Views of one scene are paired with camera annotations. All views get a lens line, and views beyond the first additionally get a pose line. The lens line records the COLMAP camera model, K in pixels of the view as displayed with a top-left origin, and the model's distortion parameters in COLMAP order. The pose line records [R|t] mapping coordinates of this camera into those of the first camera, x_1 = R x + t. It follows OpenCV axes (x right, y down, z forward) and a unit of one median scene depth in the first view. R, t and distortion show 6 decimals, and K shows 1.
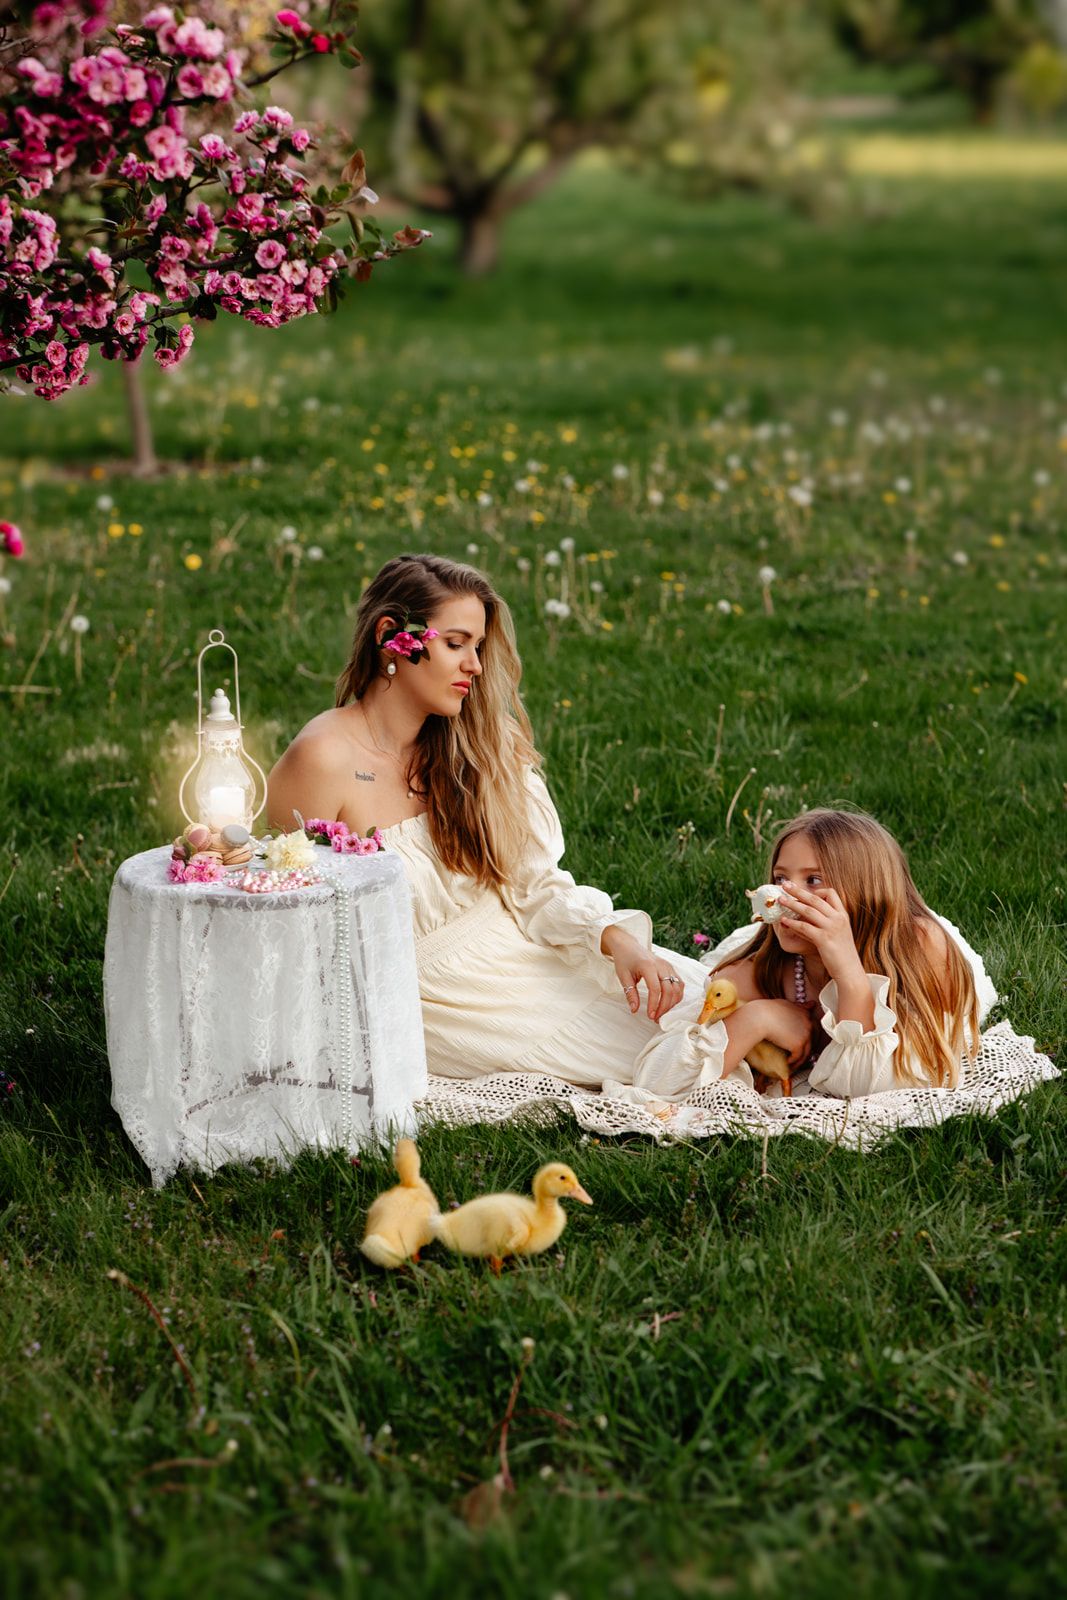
lens RADIAL K [[3997.1, 0, 522.7], [0, 3997.1, 796.4], [0, 0, 1]] dist [0.085393, 0.000000]
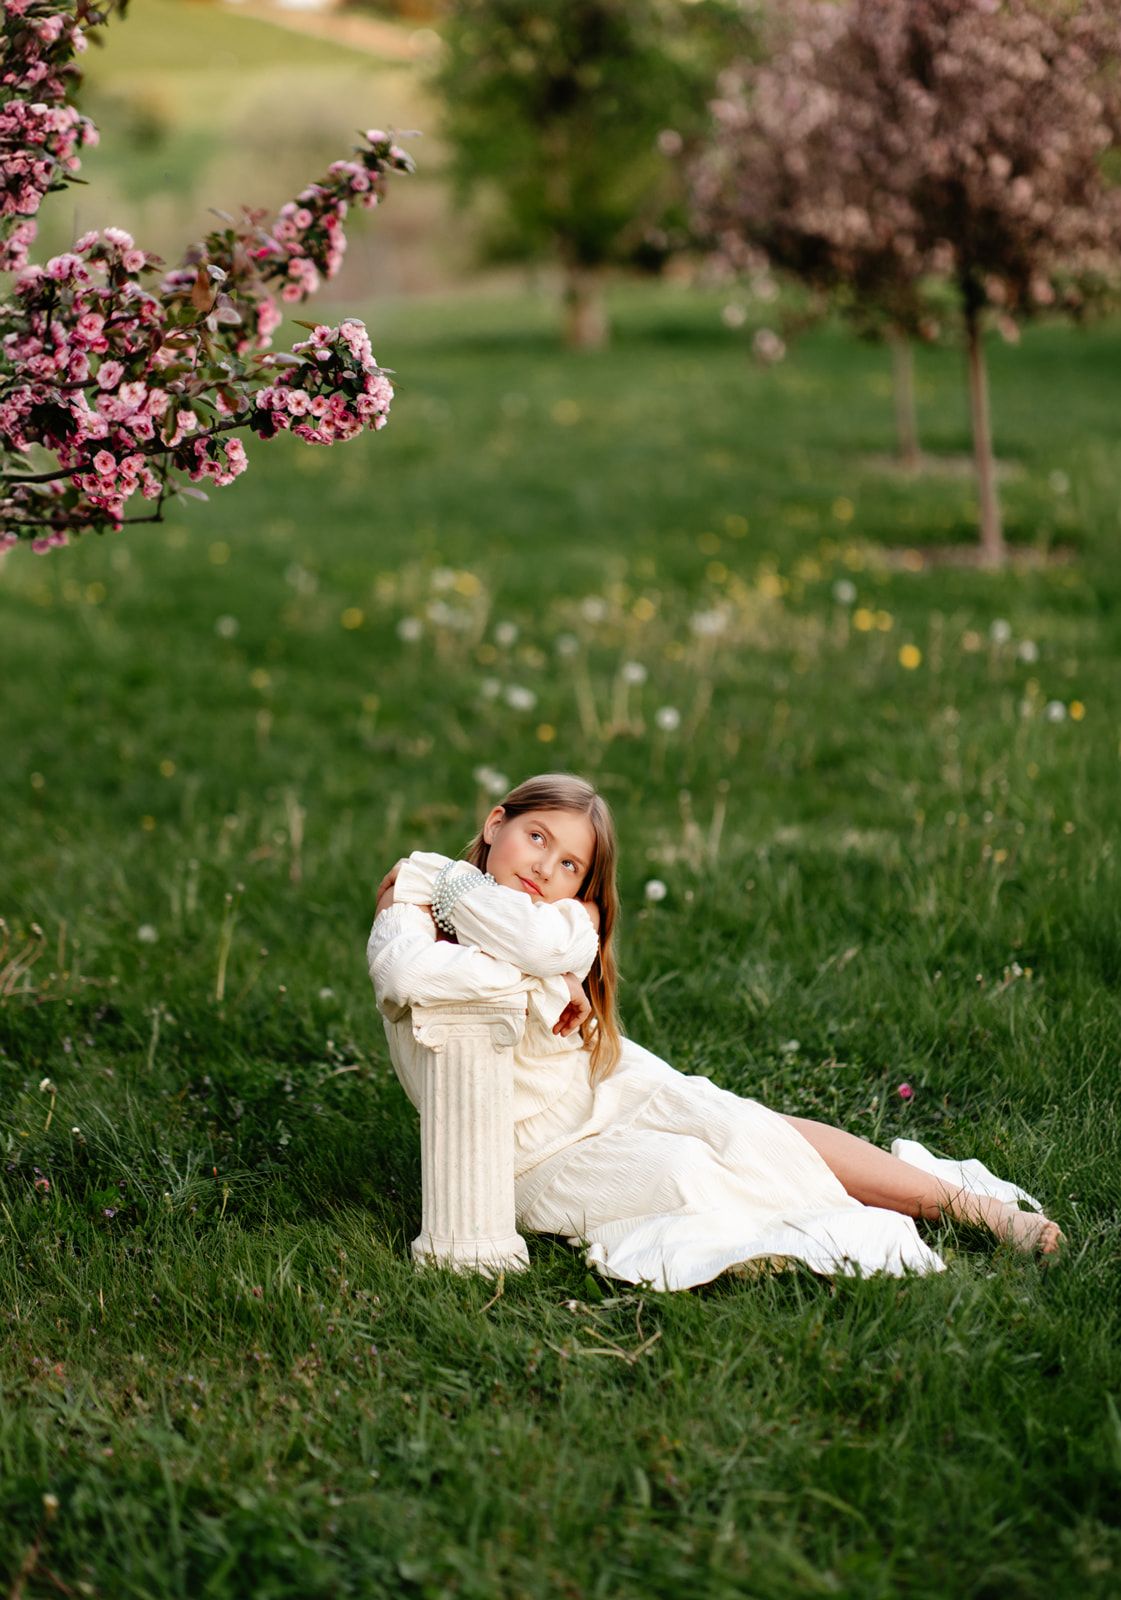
lens RADIAL K [[3957.4, 0, 516.5], [0, 3957.4, 821.1], [0, 0, 1]] dist [0.129637, 0.000000]
pose [[0.950026, 0.060575, -0.306238, 0.300528], [-0.063638, 0.997973, -0.000018, -0.027700], [0.305617, 0.019506, 0.951955, 0.083584]]
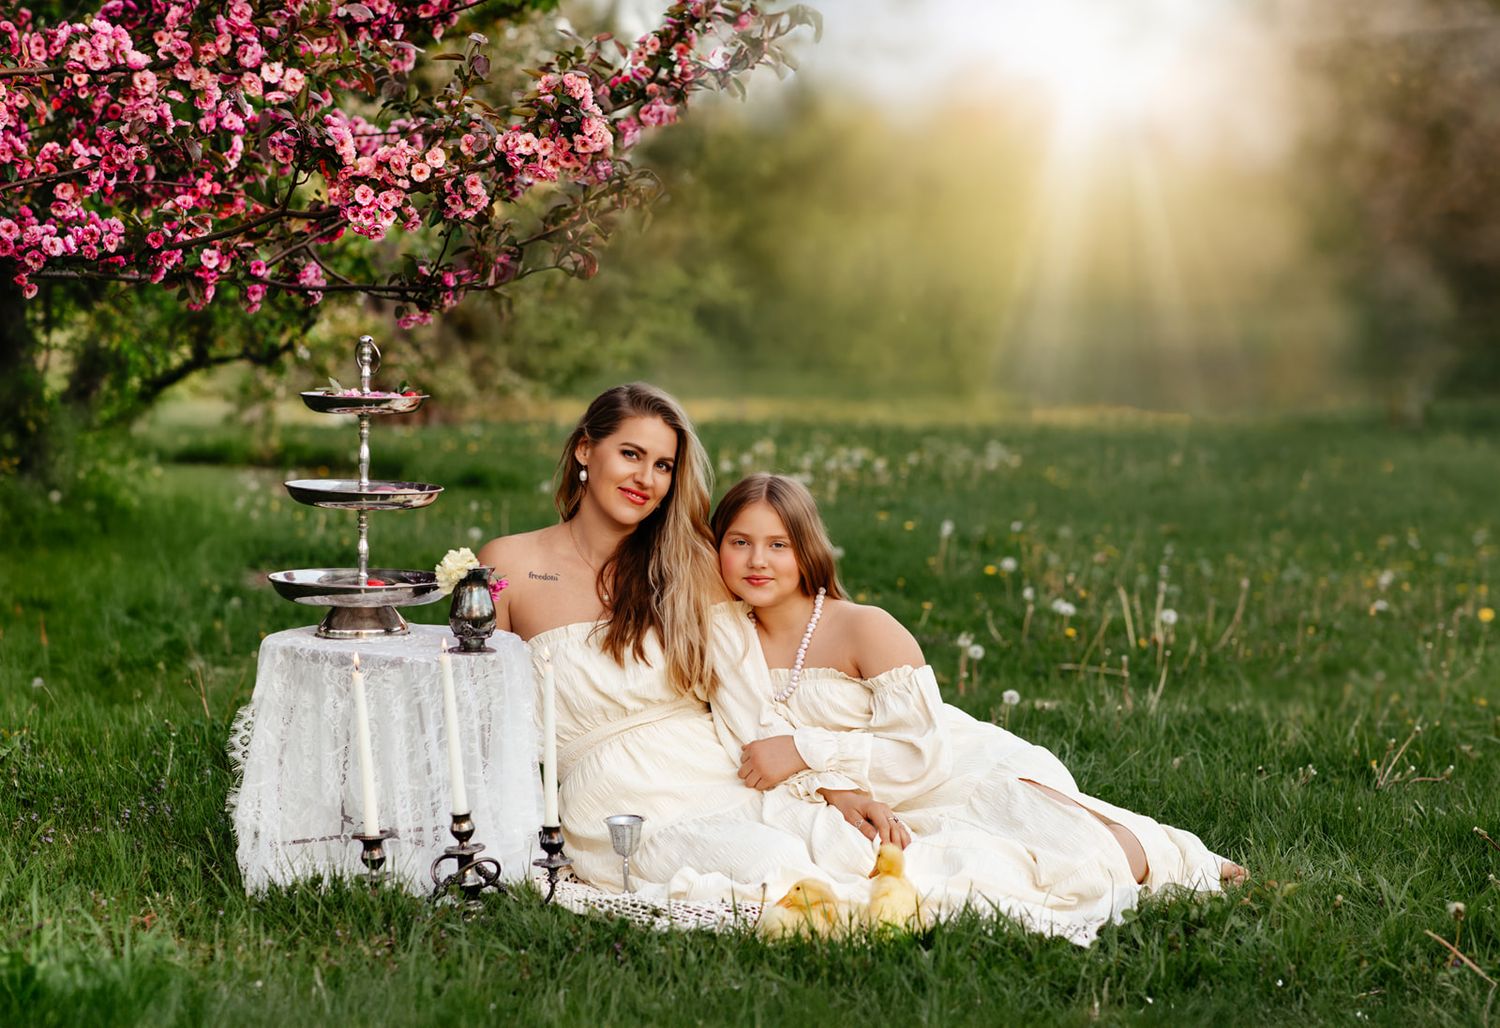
lens RADIAL K [[3676.7, 0, 716.9], [0, 3676.7, 475.1], [0, 0, 1]] dist [0.123116, 0.000000]
pose [[0.866113, 0.054957, -0.496818, 0.513915], [-0.121154, 0.987380, -0.101988, 0.066127], [0.484944, 0.148525, 0.861841, 0.150729]]
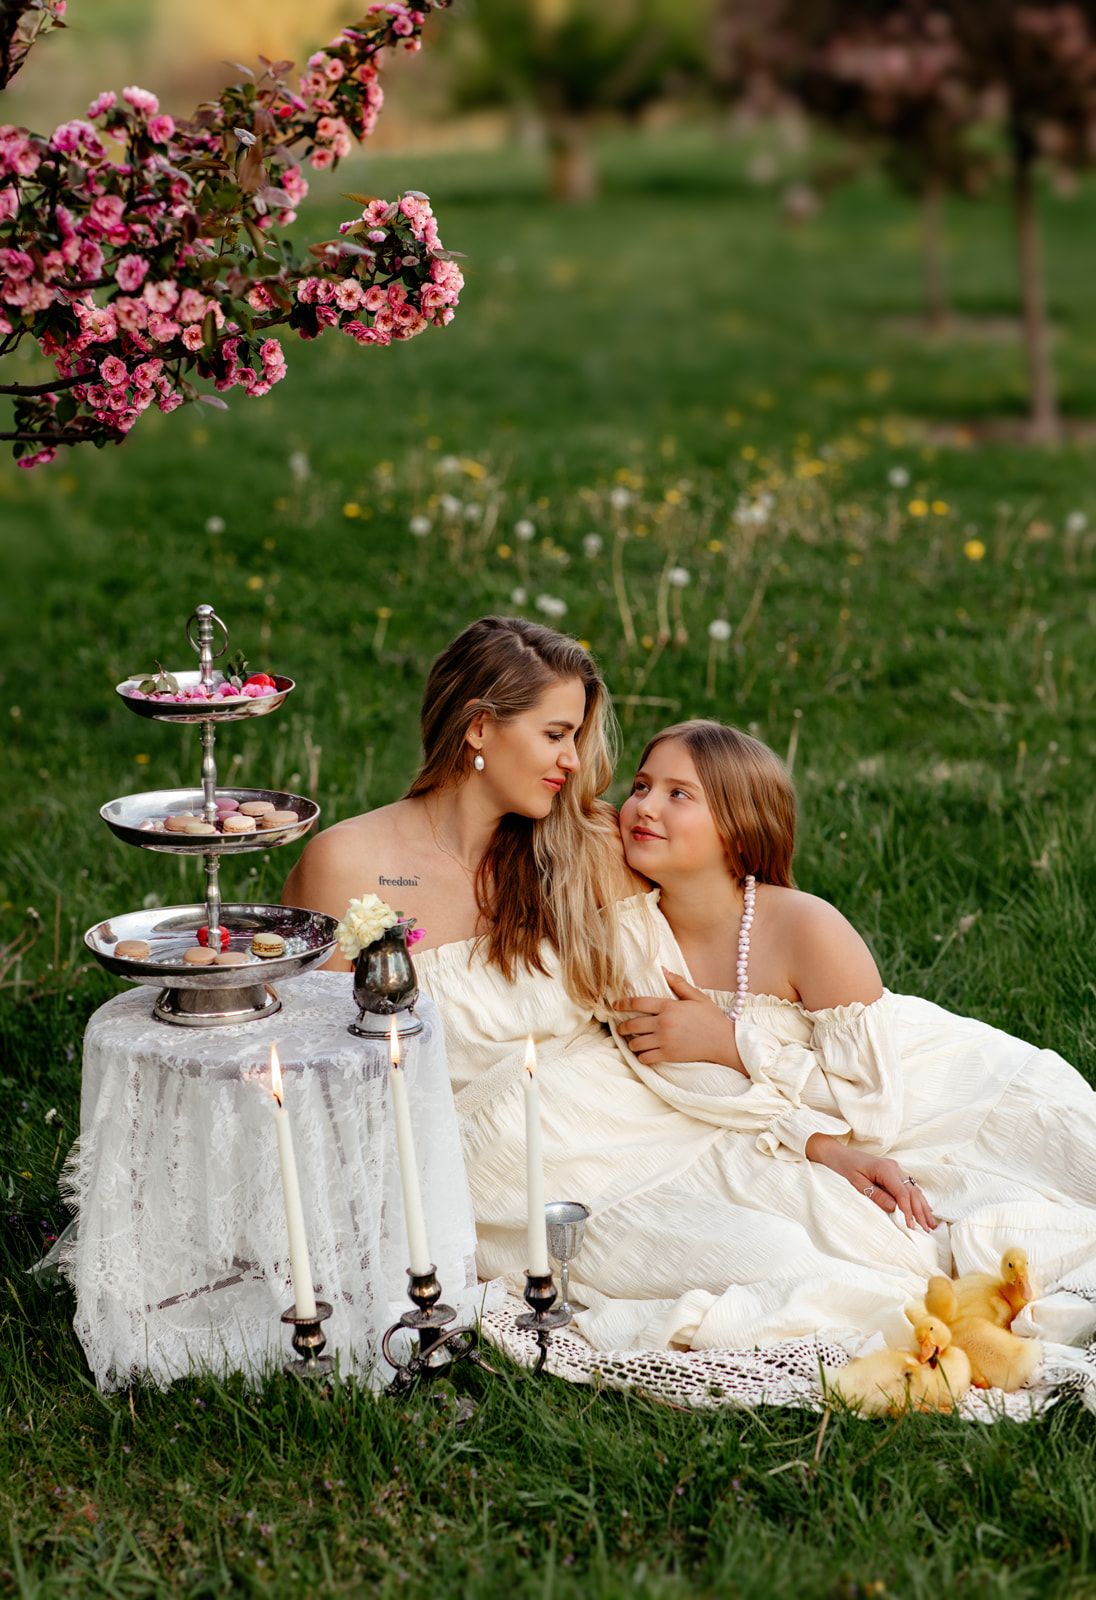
lens RADIAL K [[4105.8, 0, 469.8], [0, 4105.8, 835.8], [0, 0, 1]] dist [0.045067, 0.000000]
pose [[0.949486, 0.060257, -0.307971, 0.226890], [-0.051932, 0.998031, 0.035166, -0.049430], [0.309484, -0.017396, 0.950746, 0.215980]]
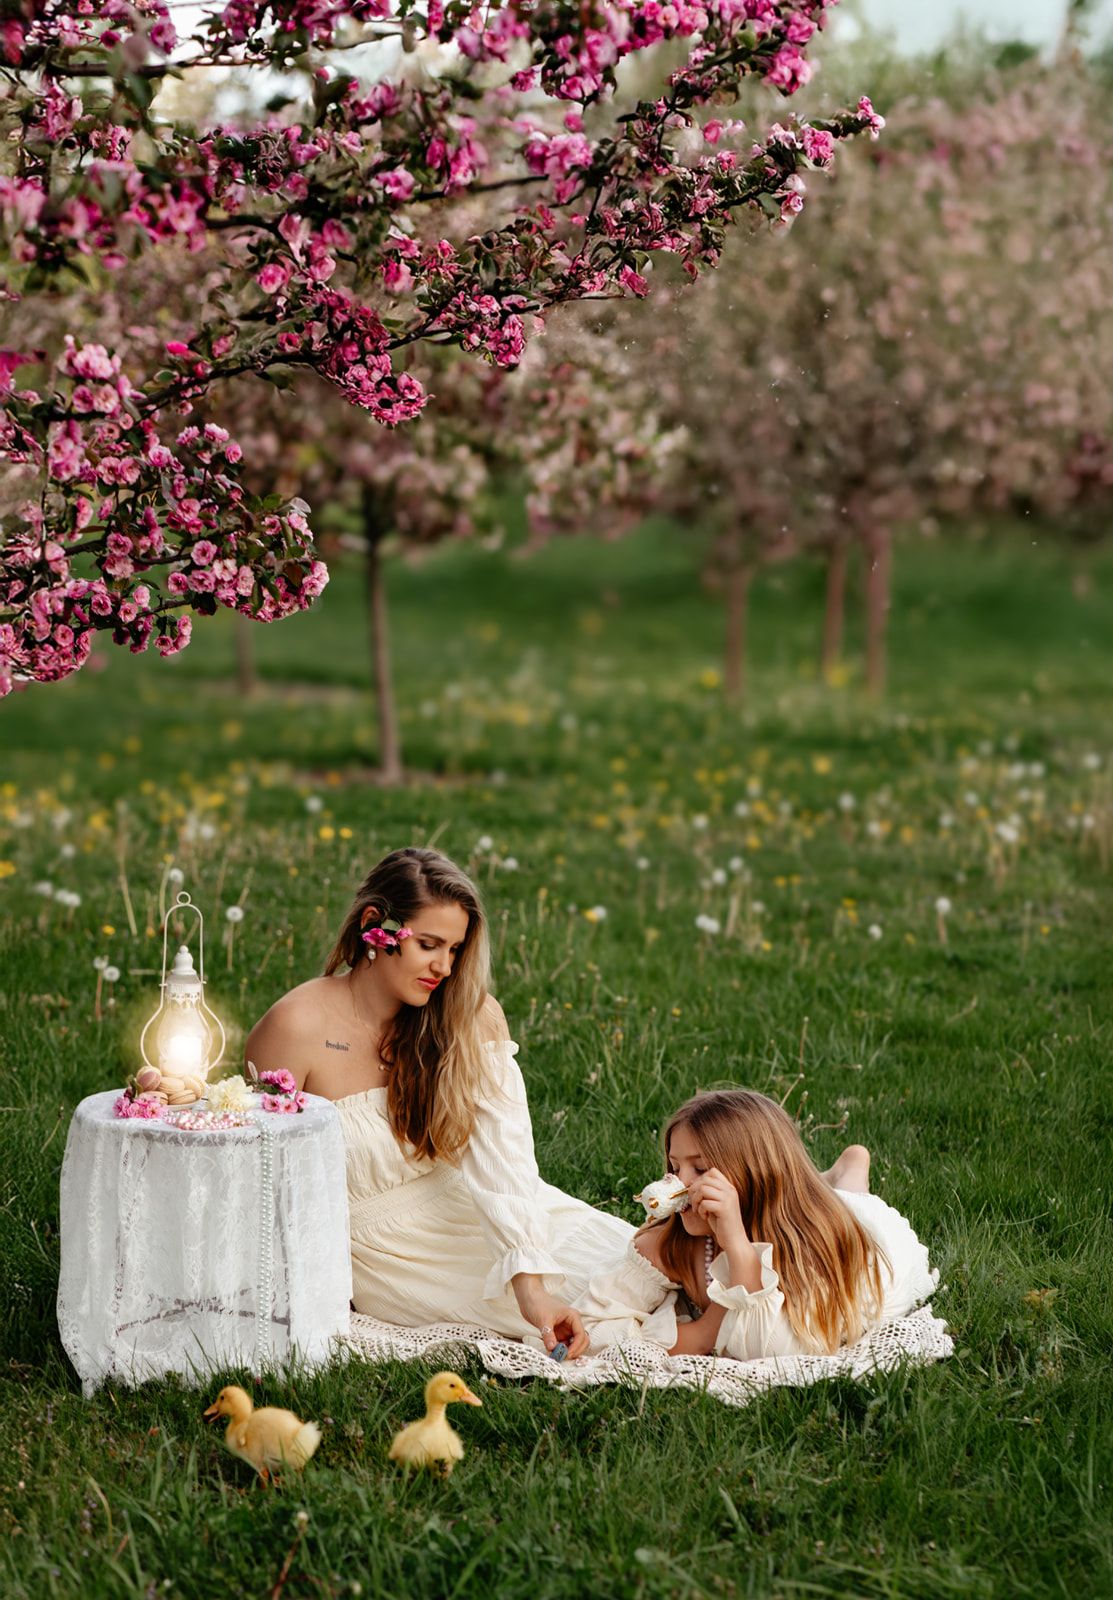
lens RADIAL K [[4273.4, 0, 555.1], [0, 4273.4, 801.6], [0, 0, 1]] dist [0.086360, 0.000000]
pose [[0.994626, 0.050232, -0.090536, 0.129729], [-0.057585, 0.995088, -0.080525, 0.022292], [0.086046, 0.085305, 0.992632, -0.157131]]
